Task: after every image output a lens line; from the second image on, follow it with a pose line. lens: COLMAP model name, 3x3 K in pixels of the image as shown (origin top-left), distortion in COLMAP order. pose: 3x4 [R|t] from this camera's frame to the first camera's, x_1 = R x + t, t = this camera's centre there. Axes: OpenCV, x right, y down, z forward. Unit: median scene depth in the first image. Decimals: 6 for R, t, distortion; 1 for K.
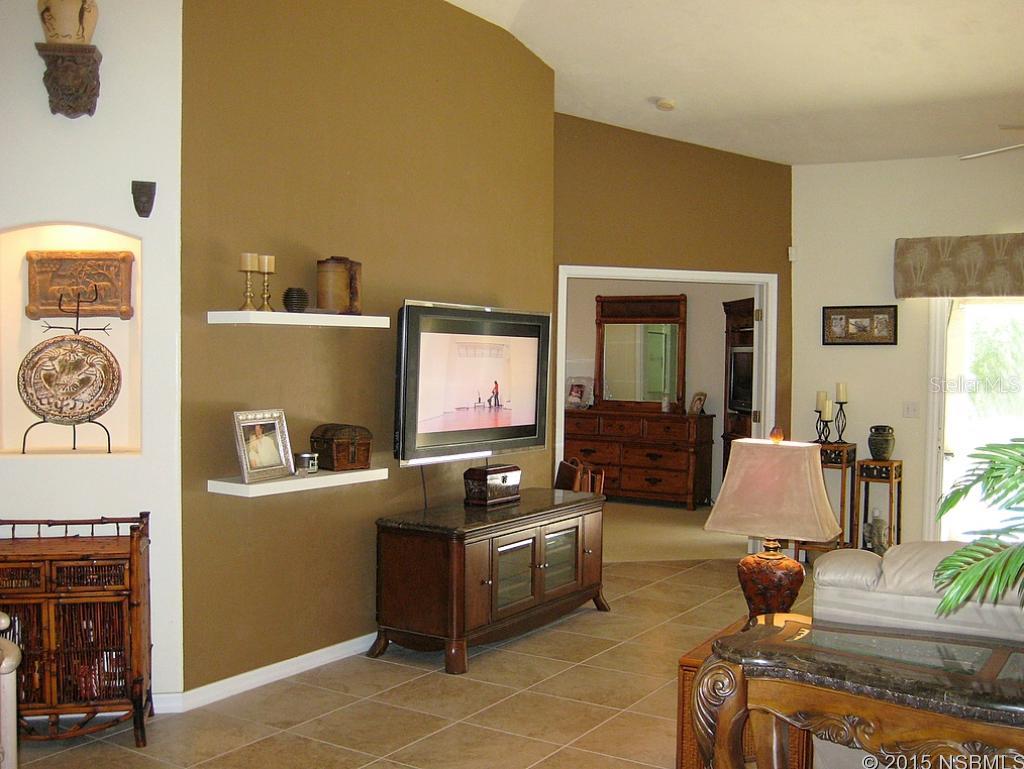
lens RADIAL K [[1084.8, 0, 512.0], [0, 1084.8, 384.5], [0, 0, 1]] dist [-0.120711, 0.140330]
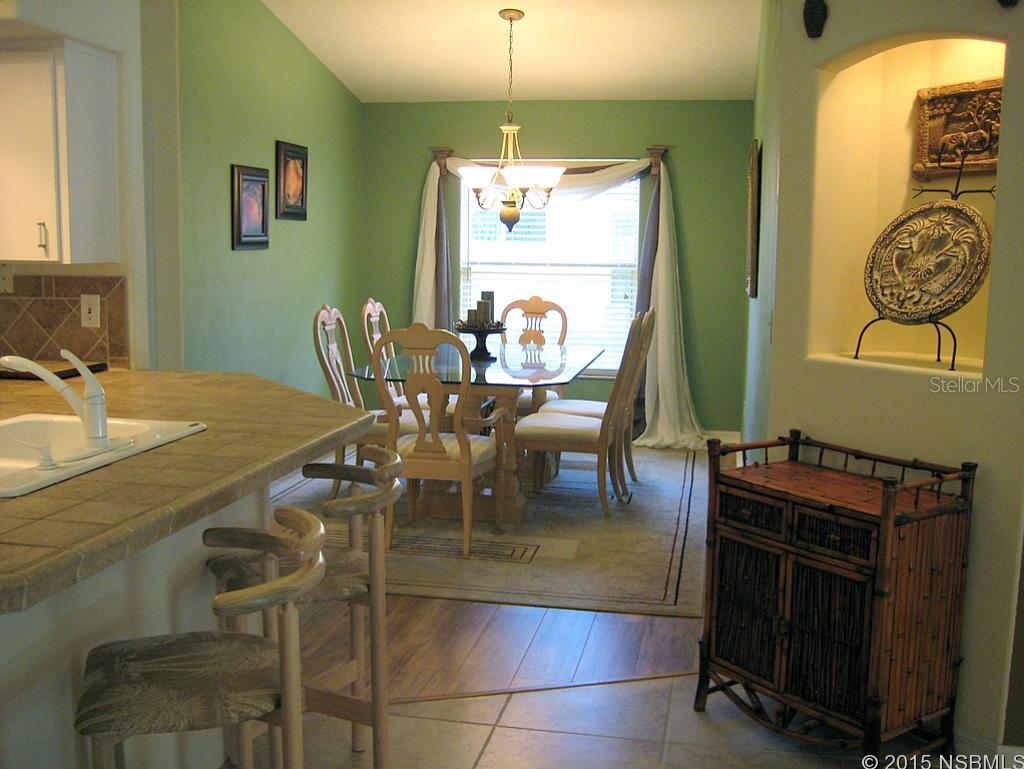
lens RADIAL K [[1084.8, 0, 512.0], [0, 1084.8, 384.5], [0, 0, 1]] dist [-0.120711, 0.140330]
pose [[0.358090, 0.116409, -0.926402, 0.159593], [-0.036956, 0.993187, 0.110516, 0.007752], [0.932955, -0.005339, 0.359953, 0.490069]]
